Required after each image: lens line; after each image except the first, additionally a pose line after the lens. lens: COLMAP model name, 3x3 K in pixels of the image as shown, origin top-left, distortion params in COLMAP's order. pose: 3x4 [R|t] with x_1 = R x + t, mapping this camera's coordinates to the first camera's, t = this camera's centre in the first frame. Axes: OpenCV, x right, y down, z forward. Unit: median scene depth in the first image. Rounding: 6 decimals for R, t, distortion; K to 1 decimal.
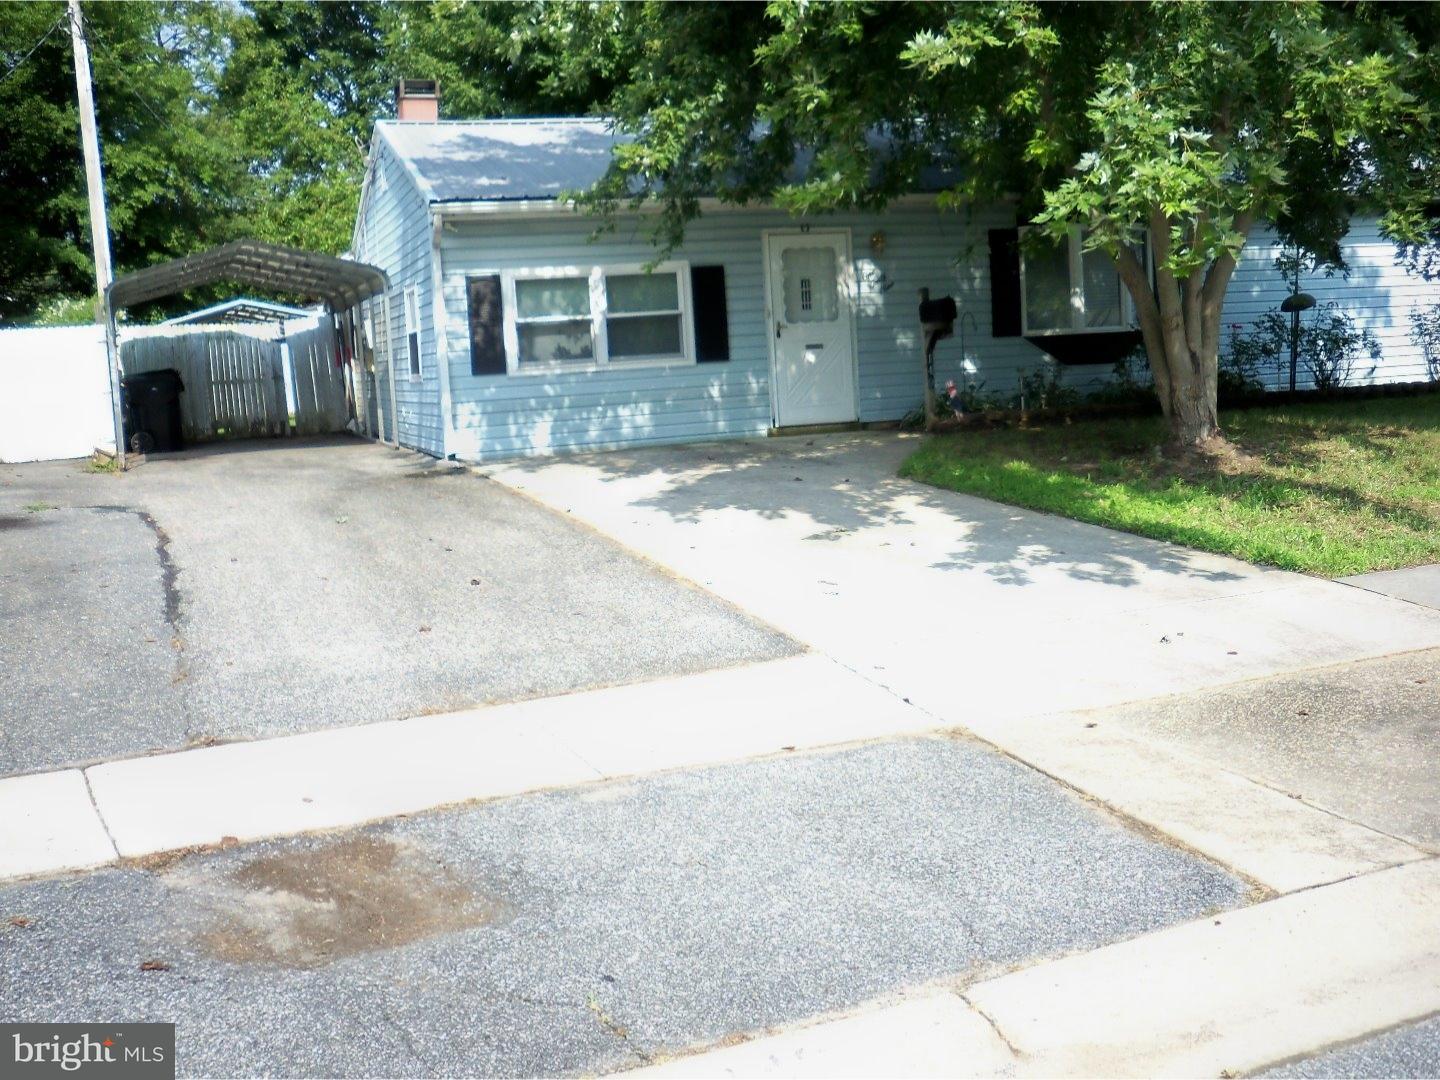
lens RADIAL K [[1581.3, 0, 680.5], [0, 1581.3, 583.5], [0, 0, 1]] dist [-0.153278, 0.236435]
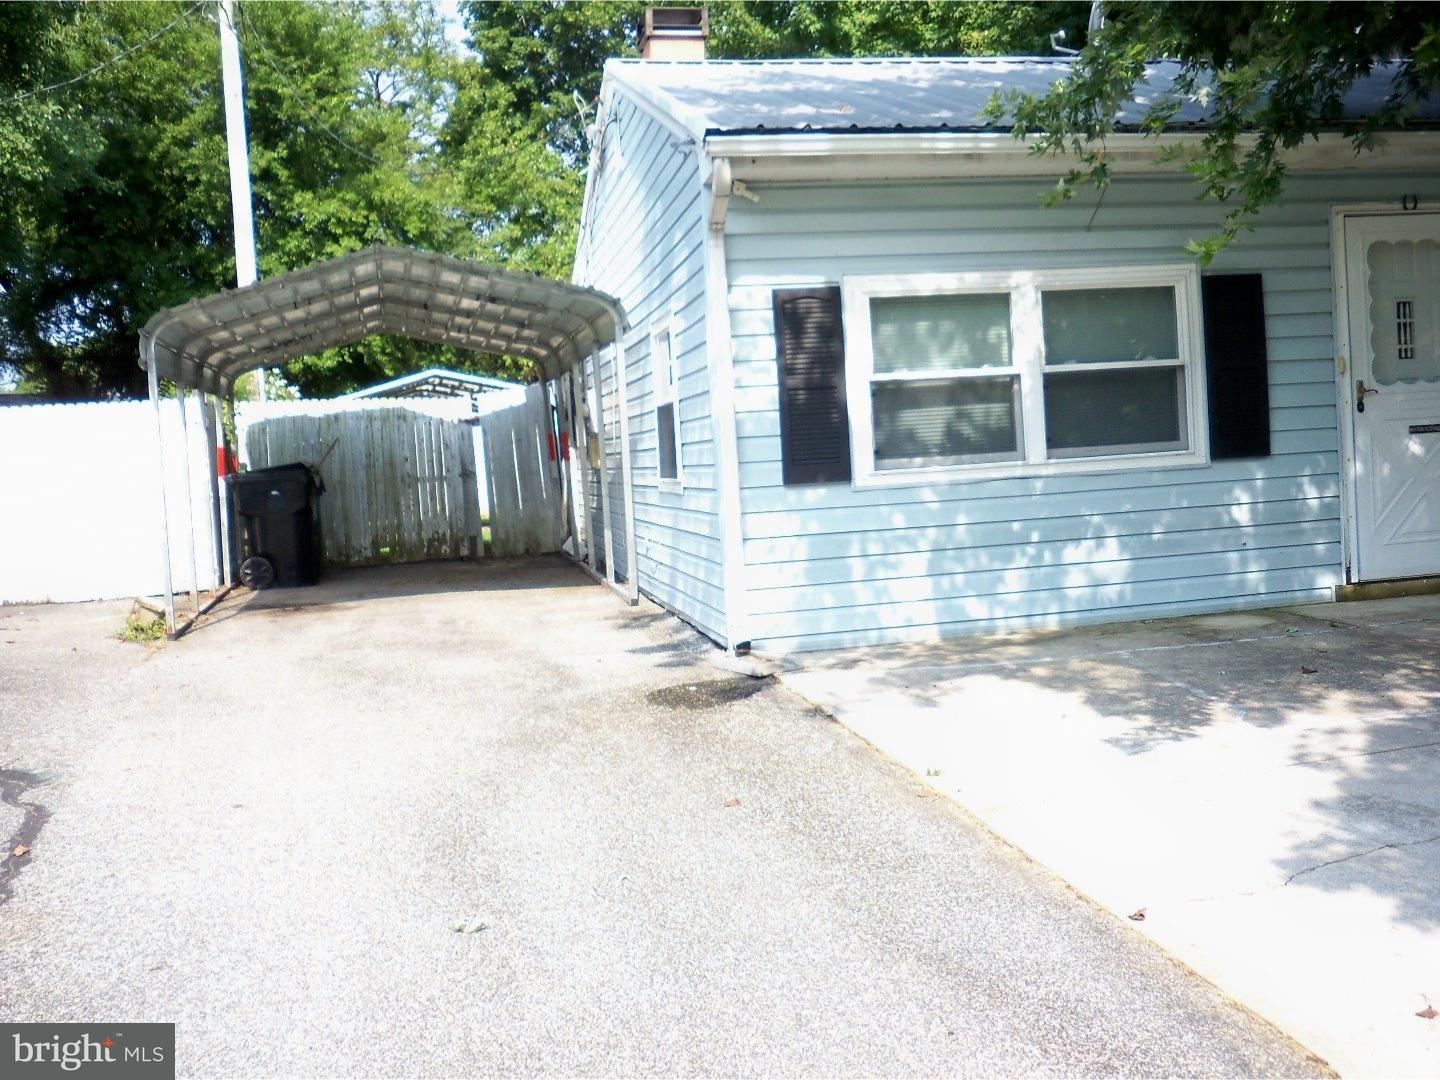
lens RADIAL K [[1568.3, 0, 720.0], [0, 1568.3, 540.0], [0, 0, 1]] dist [-0.181261, 0.241009]
pose [[0.992271, 0.003593, -0.124036, -0.069616], [-0.013617, 0.996697, -0.080064, -0.057182], [0.123339, 0.081134, 0.989042, 0.387578]]
